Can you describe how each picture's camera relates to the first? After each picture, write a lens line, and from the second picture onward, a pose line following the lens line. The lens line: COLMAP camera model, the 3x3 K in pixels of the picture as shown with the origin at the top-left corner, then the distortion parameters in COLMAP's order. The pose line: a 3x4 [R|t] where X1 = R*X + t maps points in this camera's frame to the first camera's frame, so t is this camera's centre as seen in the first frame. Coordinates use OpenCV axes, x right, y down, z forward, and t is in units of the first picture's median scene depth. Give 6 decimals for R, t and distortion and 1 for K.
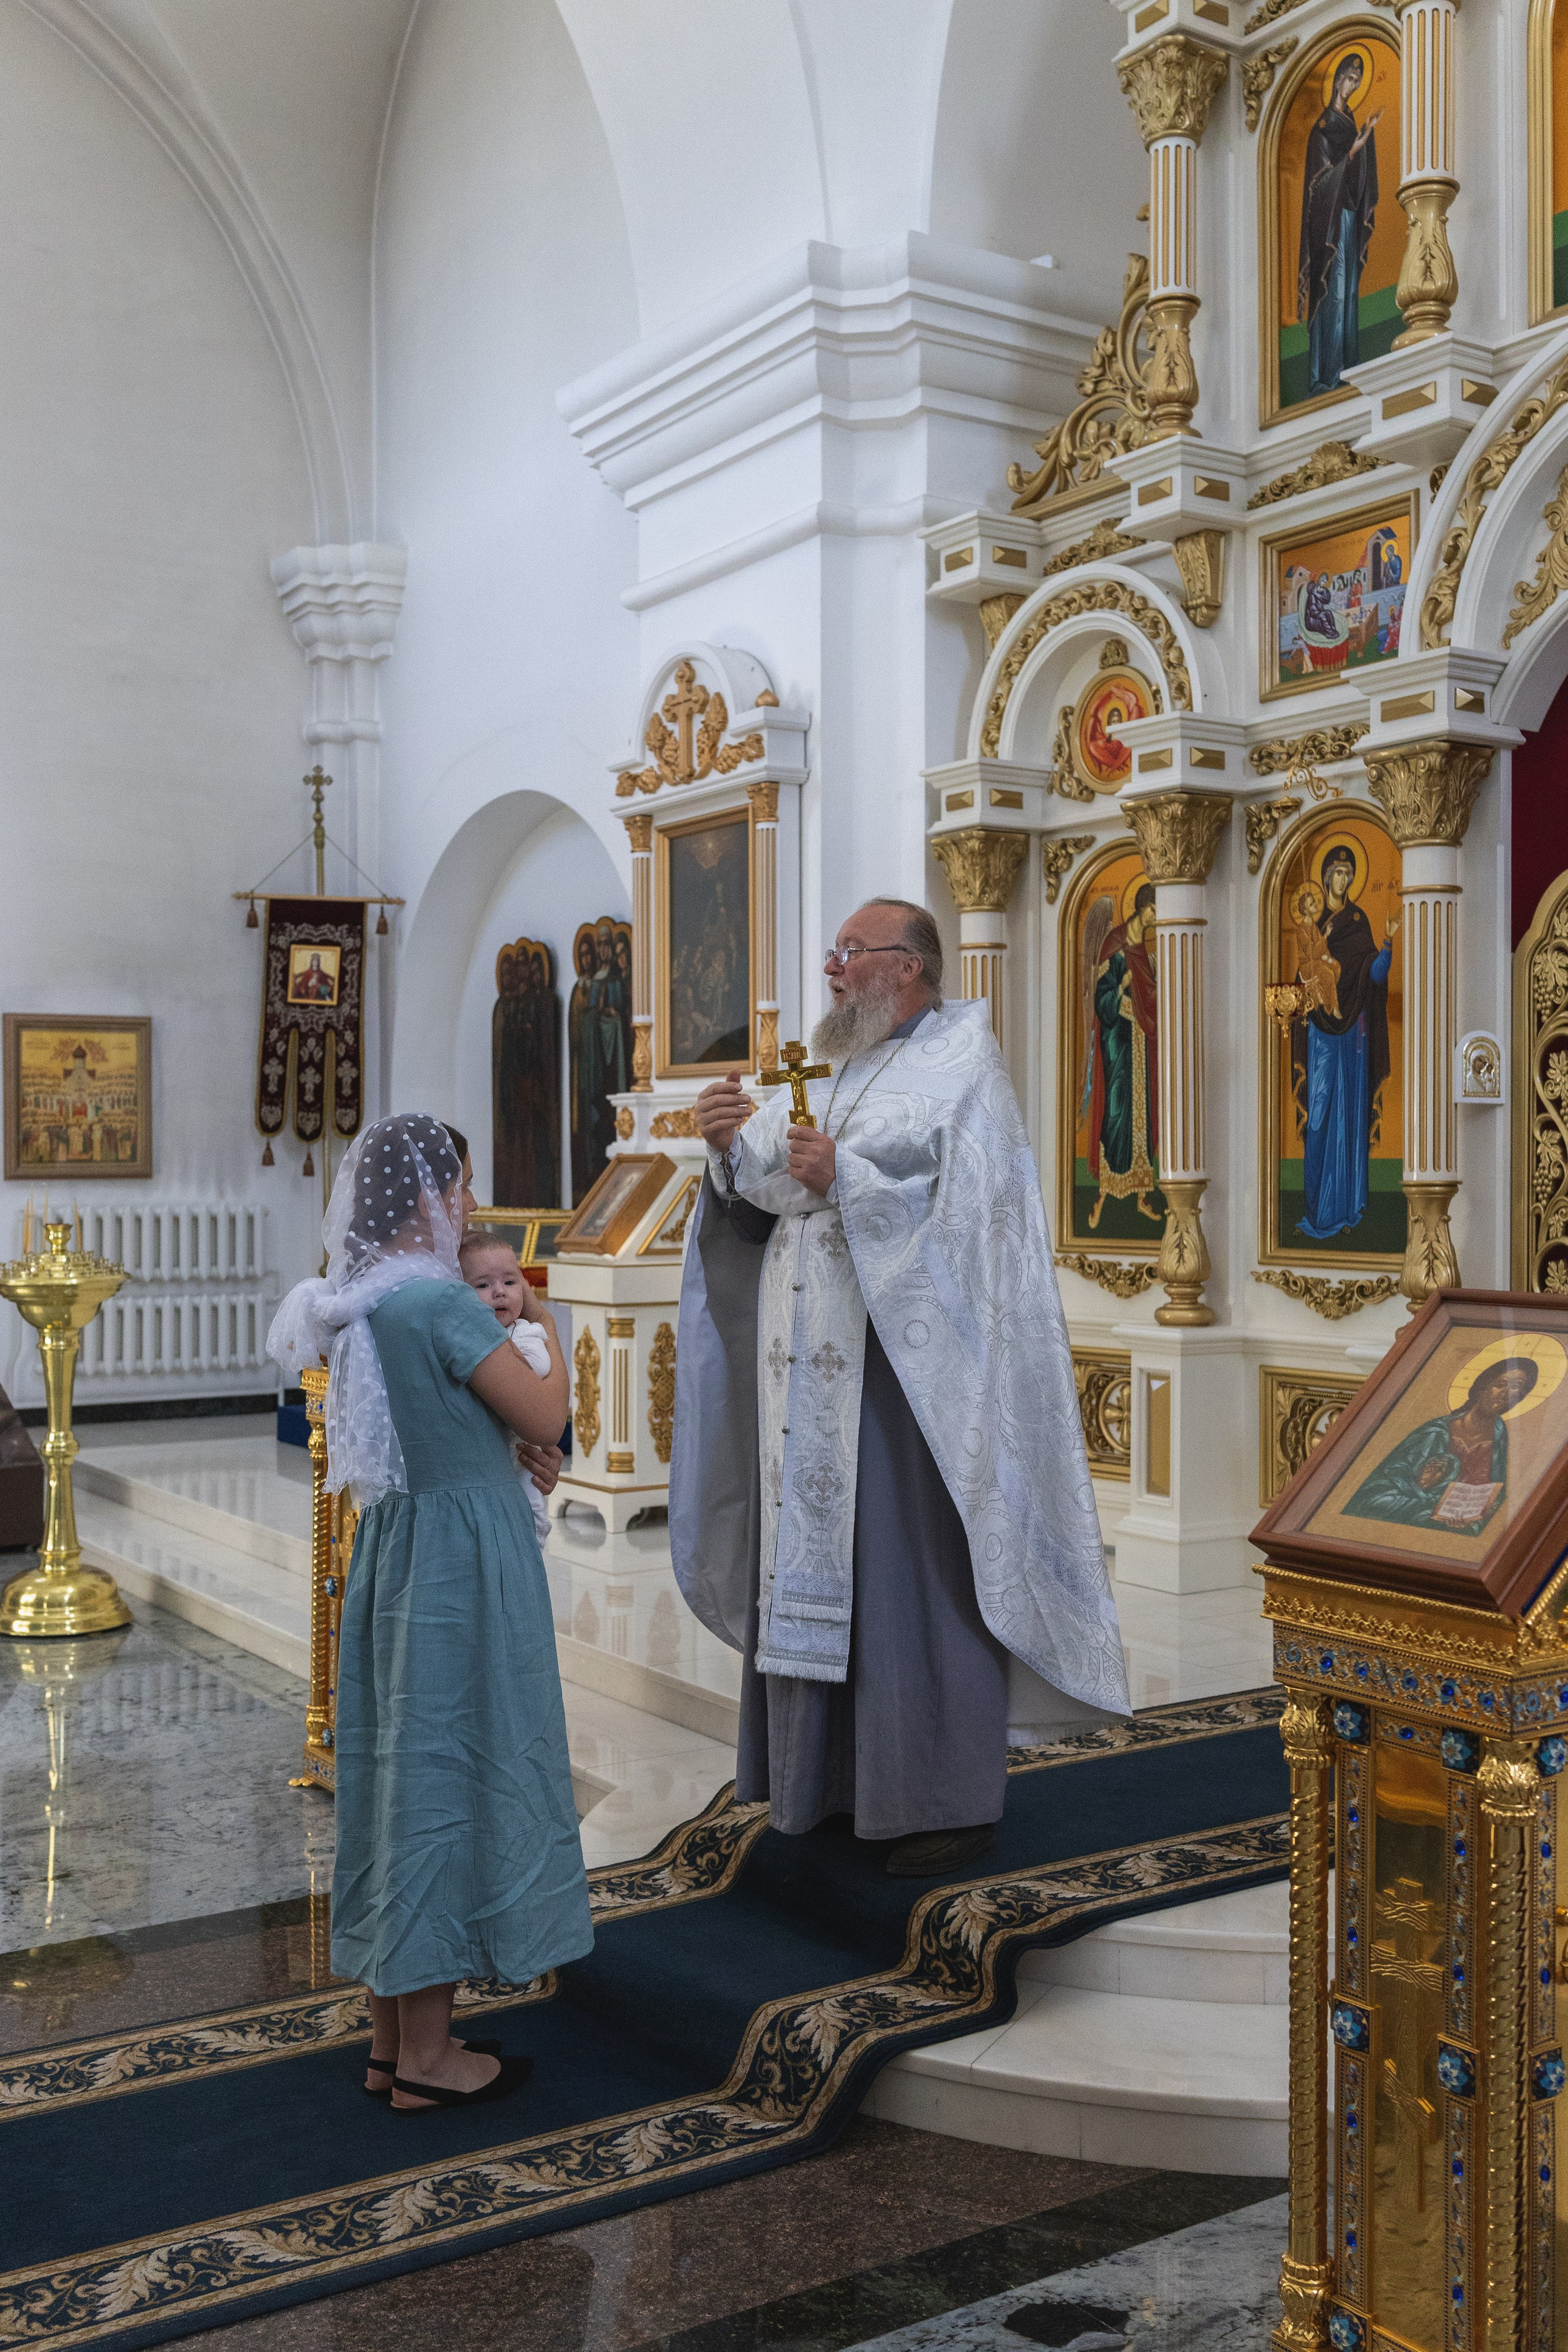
lens RADIAL K [[2279.7, 0, 784.0], [0, 2279.7, 1176.0], [0, 0, 1]] dist [0.001666, 0.002228]
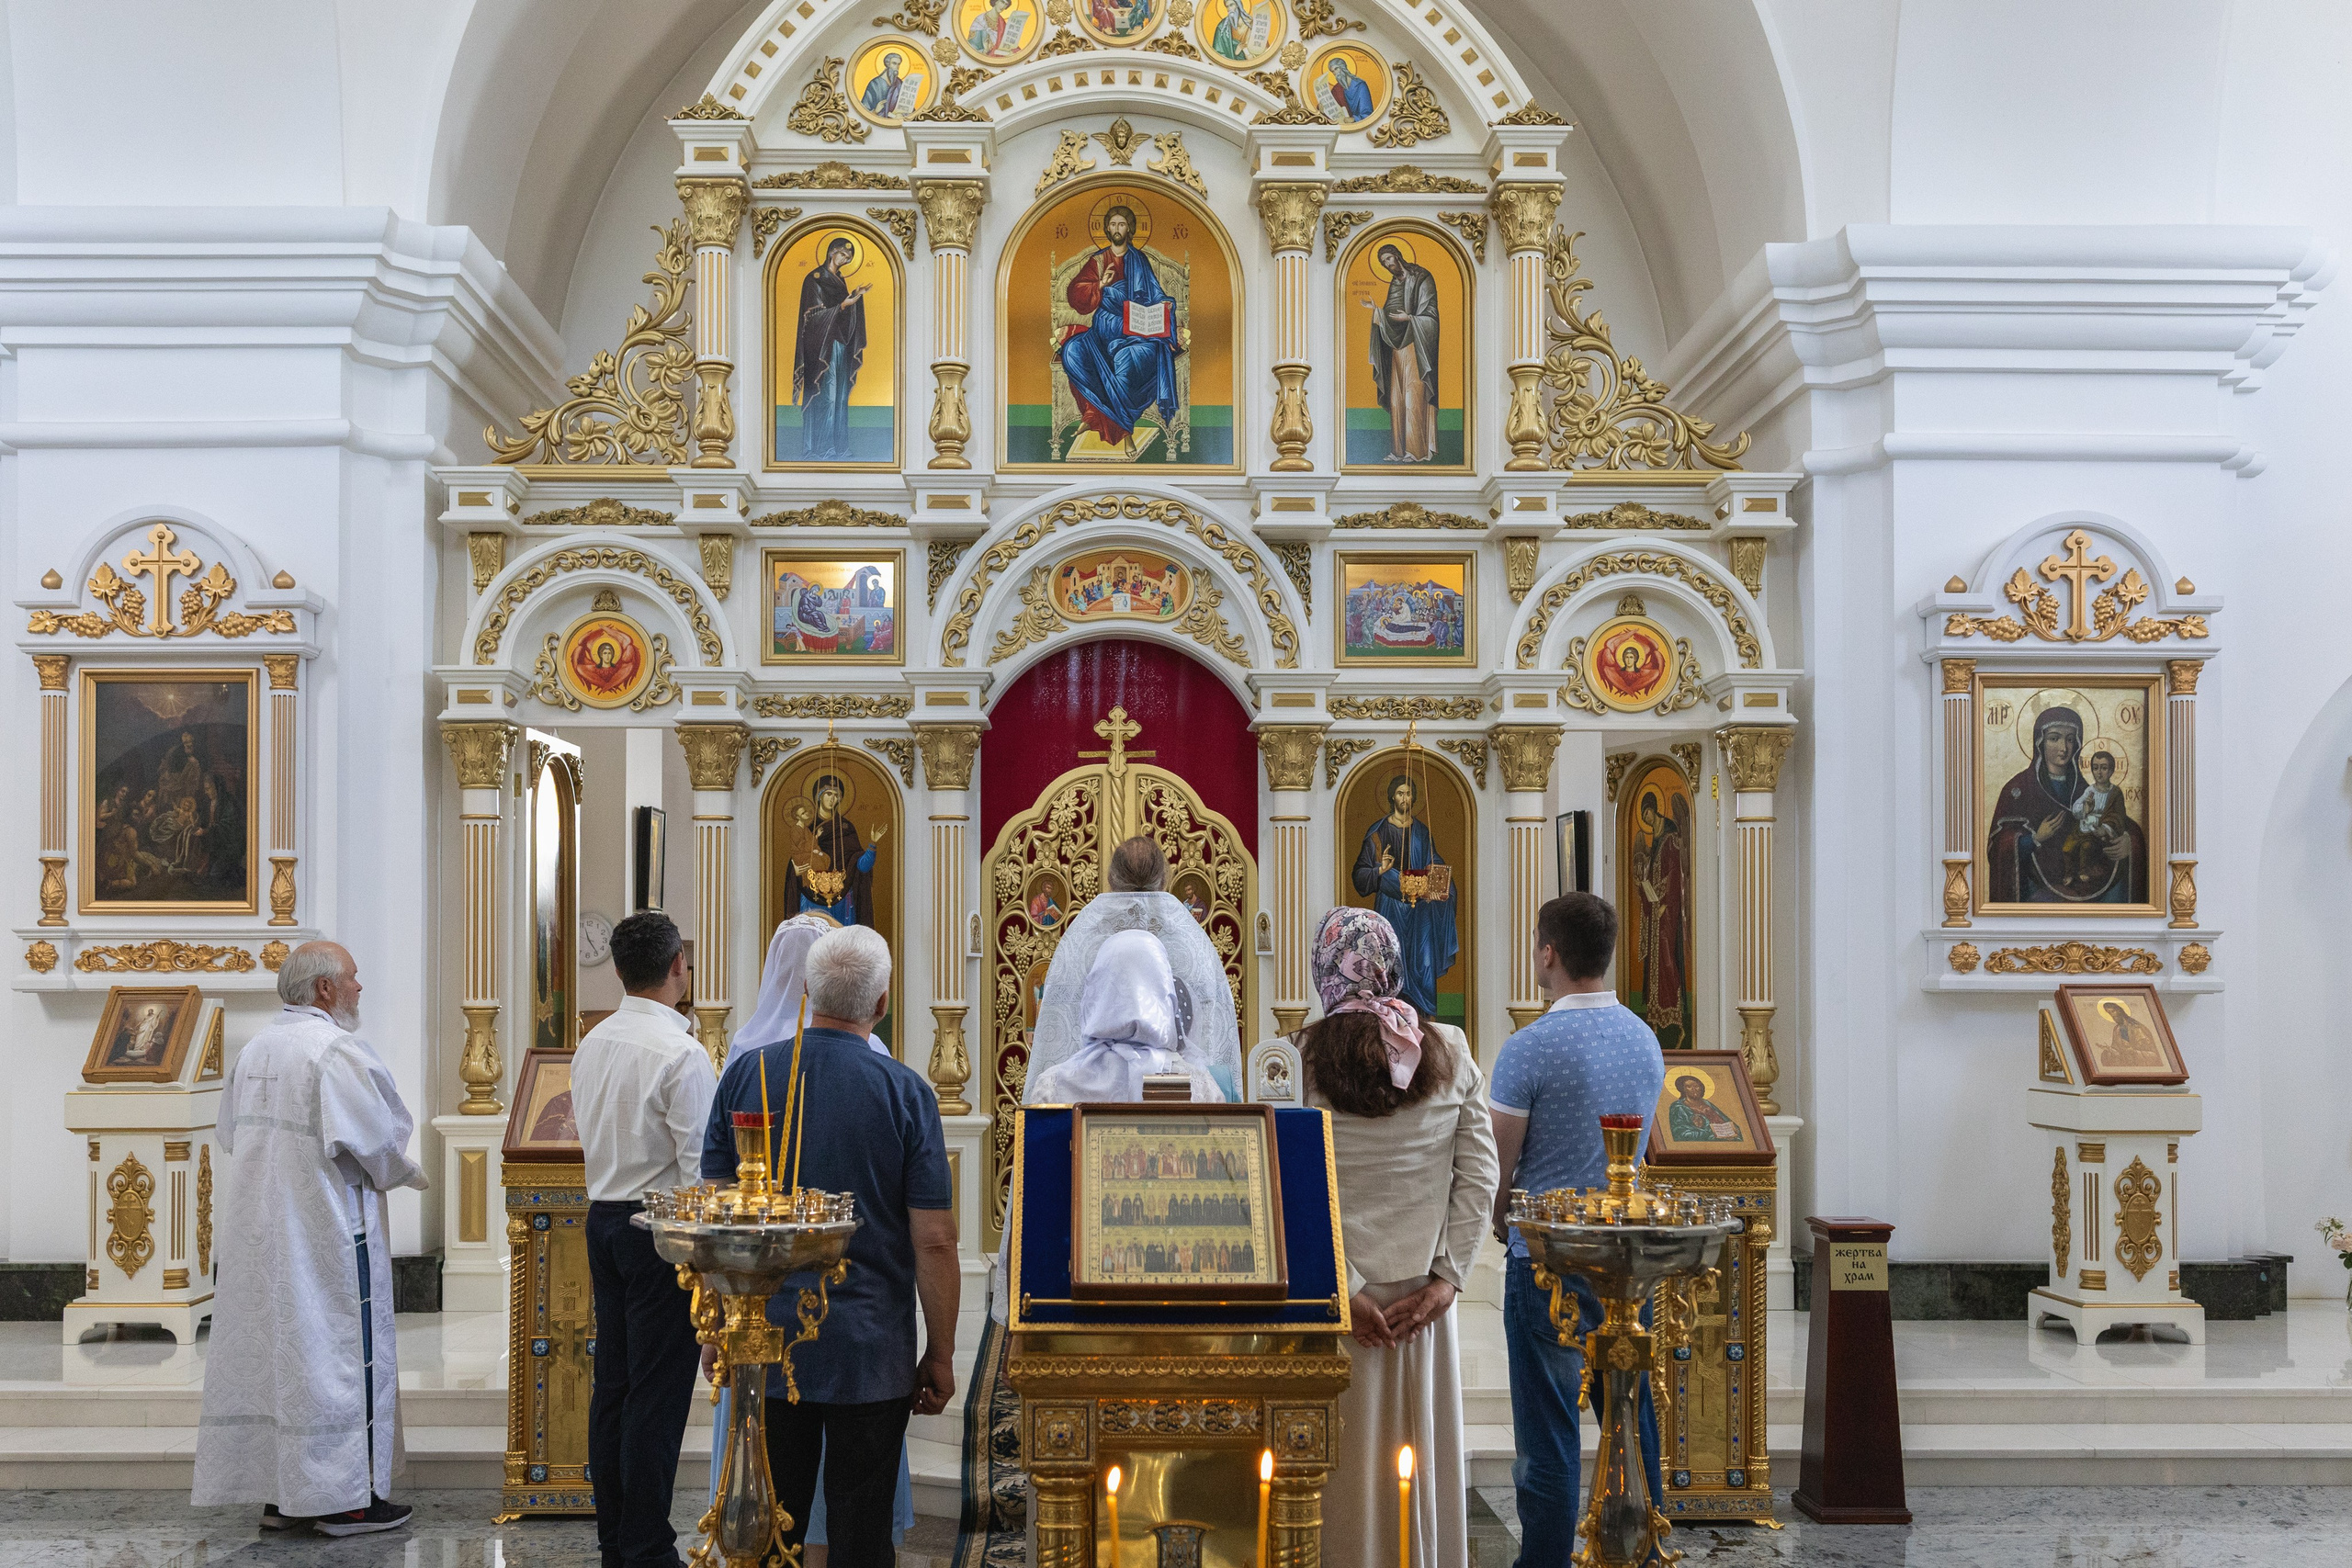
lens RADIAL K [[2241.5, 0, 1138.0], [0, 2241.5, 952.4], [0, 0, 1]] dist [0.003154, -0.028421]
pose [[0.539436, 0.014921, 0.841894, -0.663619], [0.004599, 0.999776, -0.020666, -0.001953], [-0.842014, 0.015019, 0.539247, 0.055312]]
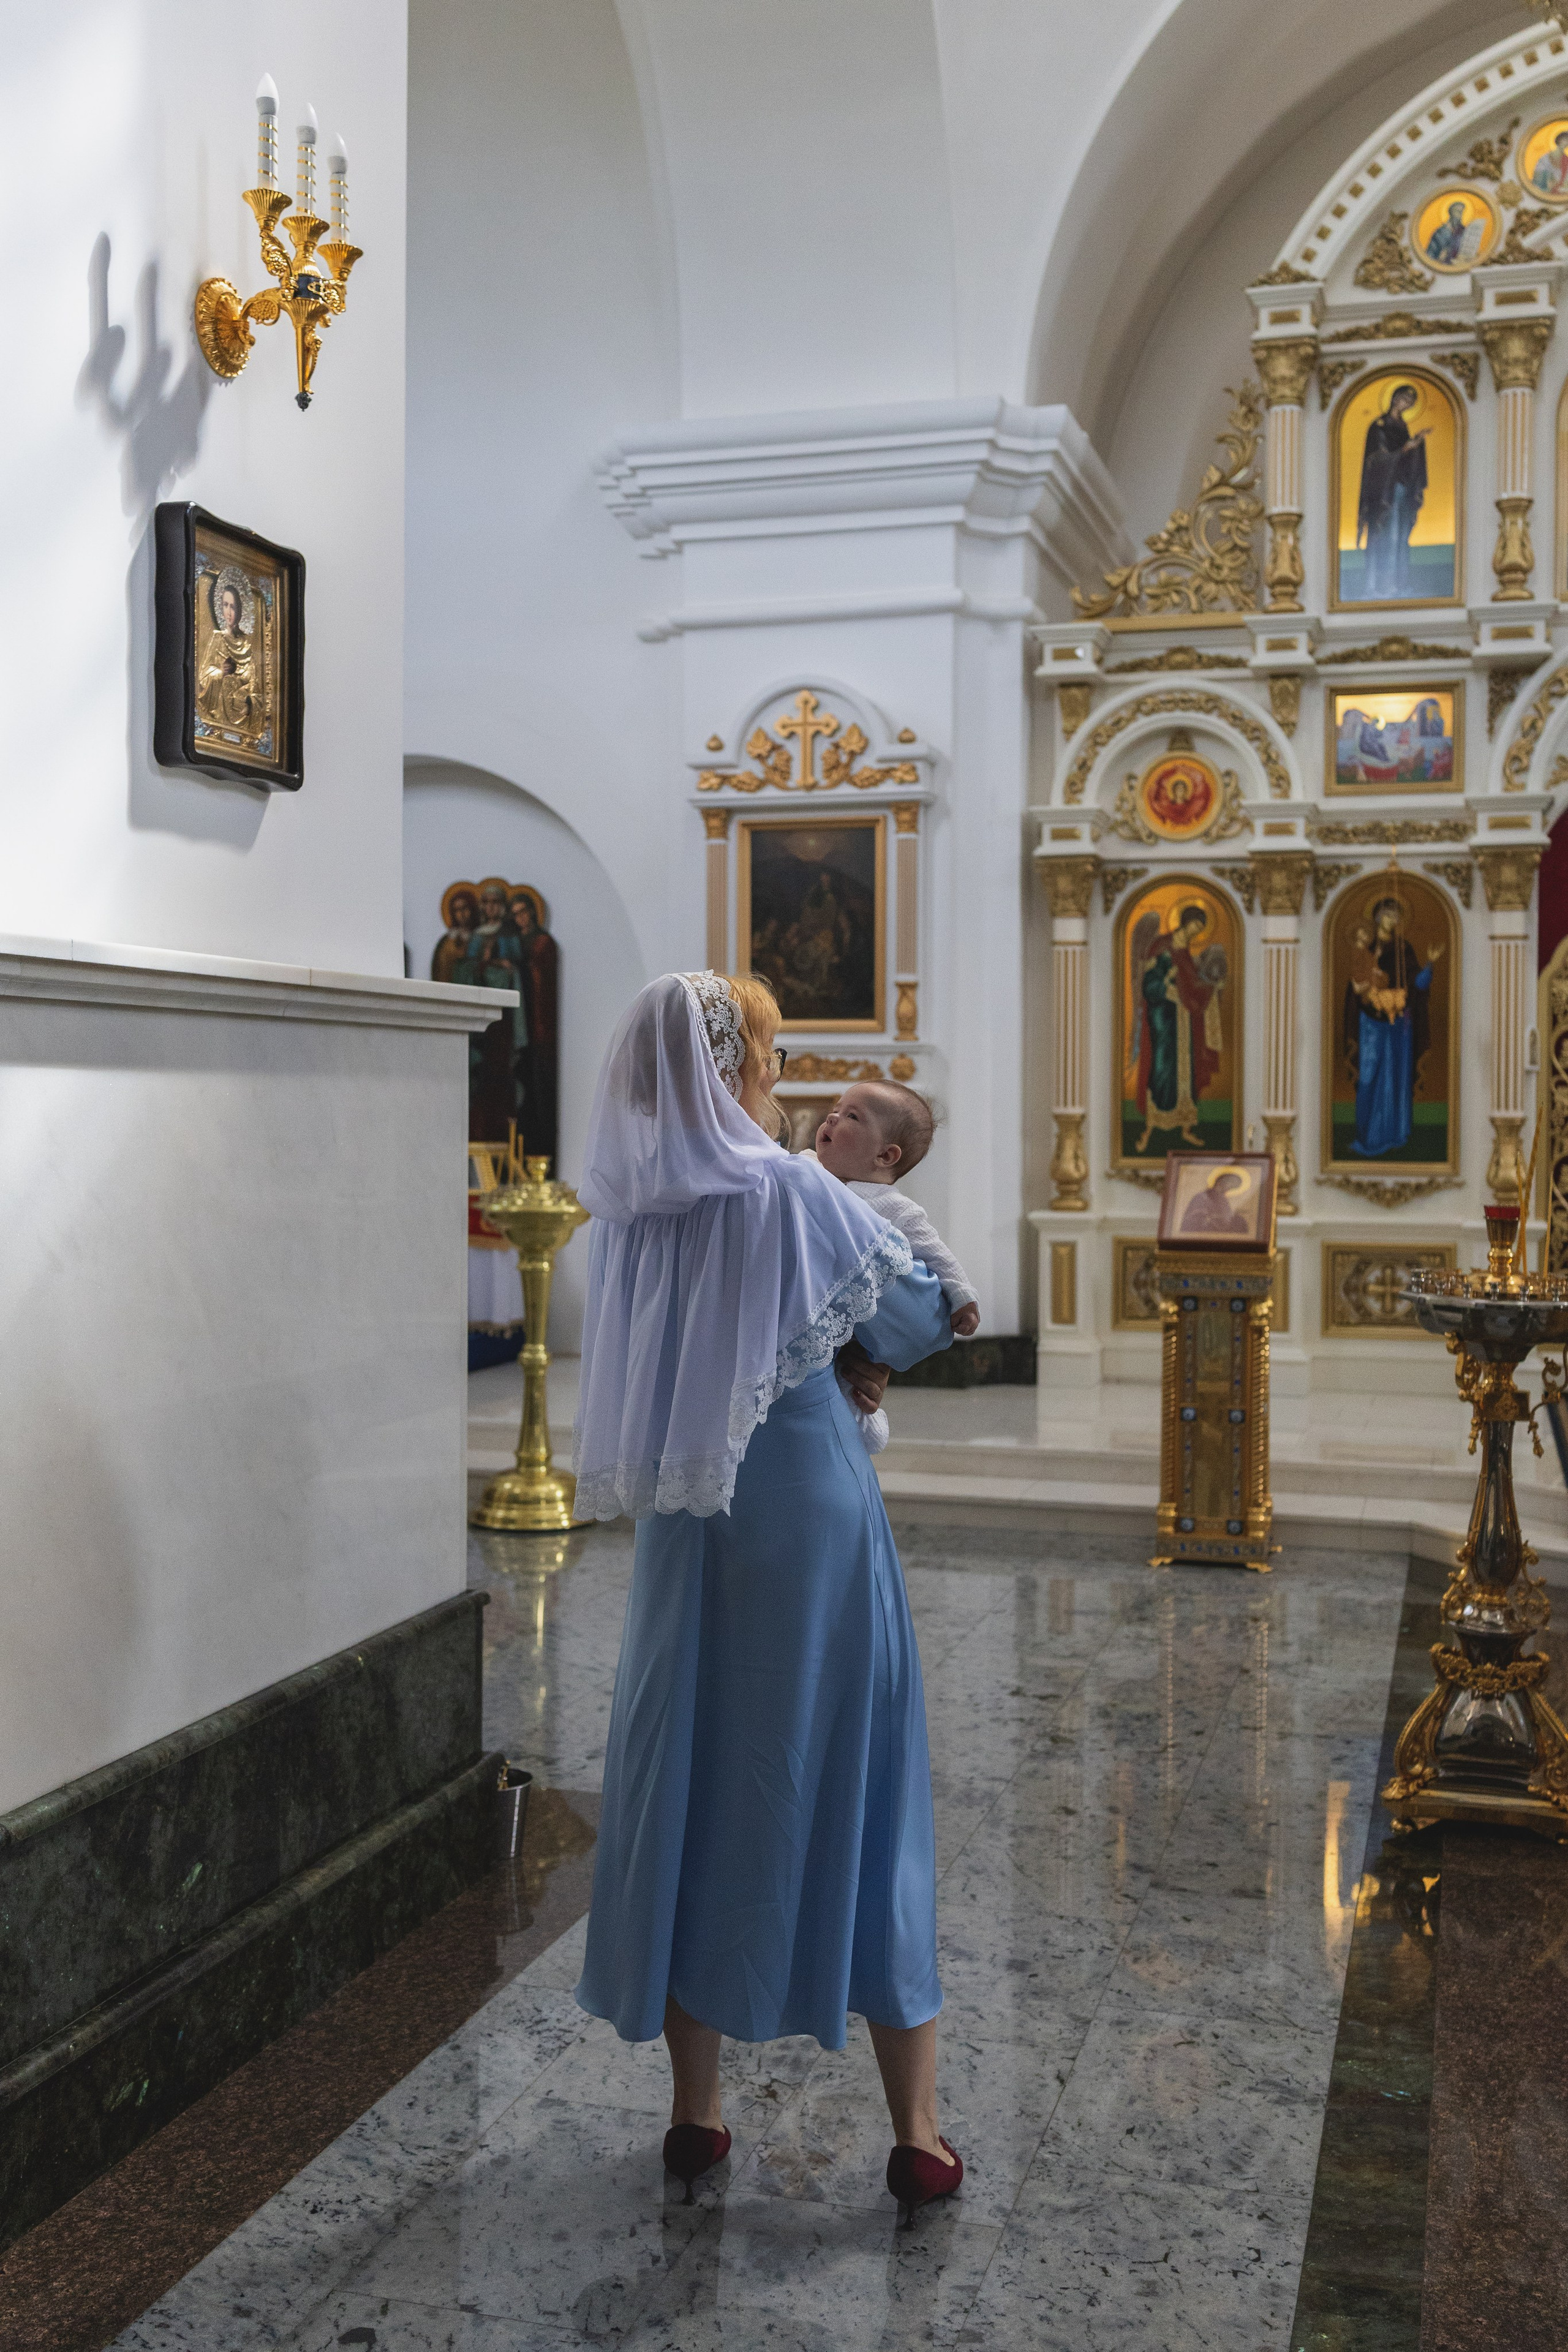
lens RADIAL K [[2247.3, 0, 867.0], [0, 2247.3, 1135.5], [0, 0, 1]] dist [0.015176, -0.059011]
pose [[0.759050, -0.005992, 0.651005, -0.790434], [-0.002103, 0.999930, 0.011657, -0.001809], [-0.651029, -0.010217, 0.758984, 0.062289]]
